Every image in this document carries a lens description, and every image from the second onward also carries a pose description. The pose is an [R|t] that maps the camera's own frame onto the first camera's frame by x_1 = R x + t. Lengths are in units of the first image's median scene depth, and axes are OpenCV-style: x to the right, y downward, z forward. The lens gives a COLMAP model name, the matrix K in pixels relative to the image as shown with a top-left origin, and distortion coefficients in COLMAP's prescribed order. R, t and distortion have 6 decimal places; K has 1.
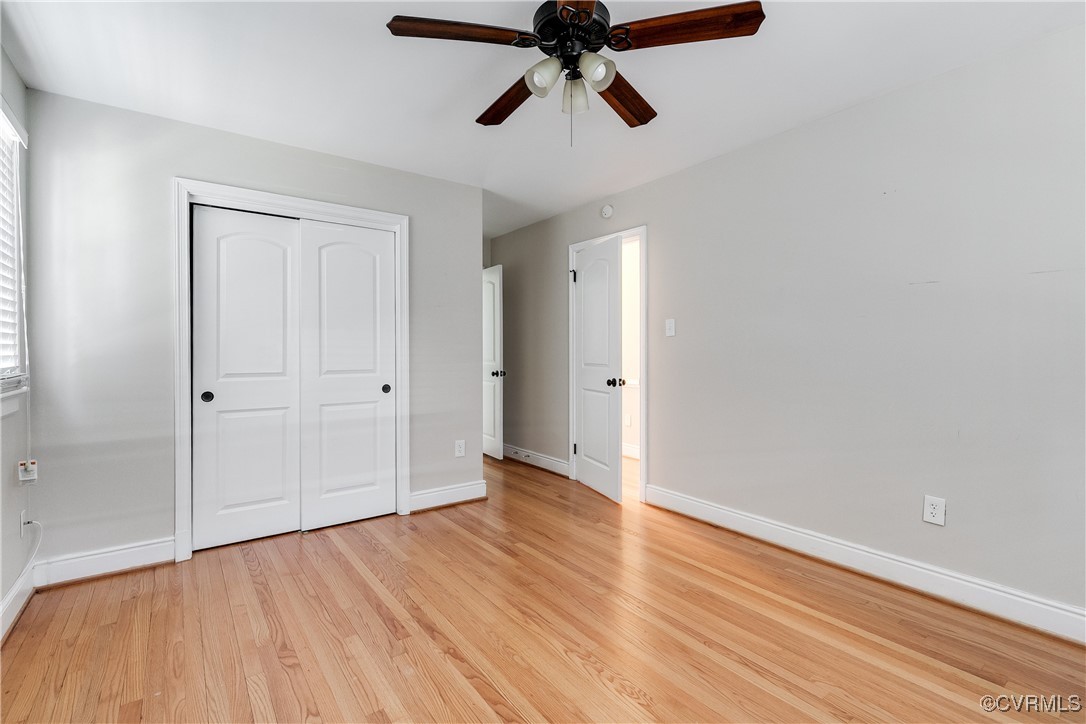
lens RADIAL K [[497.7, 0, 545.8], [0, 497.7, 360.6], [0, 0, 1]] dist [0.003132, -0.000633]
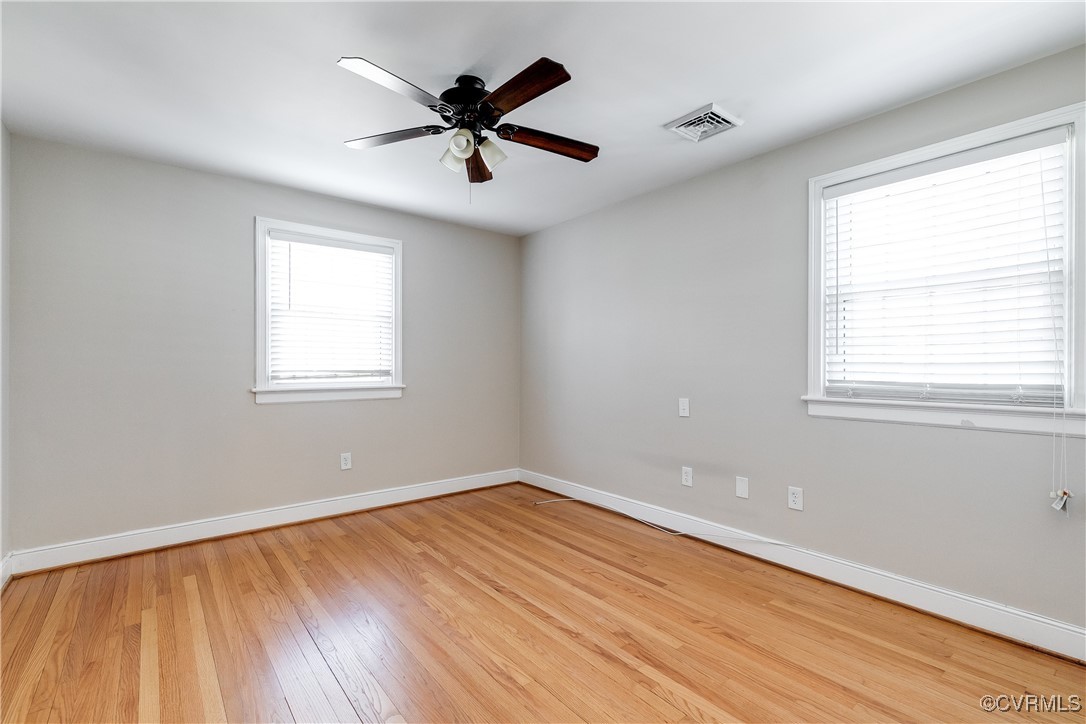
lens RADIAL K [[497.7, 0, 542.0], [0, 497.7, 362.3], [0, 0, 1]] dist [0.003132, -0.000633]
pose [[-0.999387, -0.001839, -0.034956, -0.074770], [-0.002589, 0.999767, 0.021443, -0.046463], [0.034909, 0.021520, -0.999159, 1.993105]]
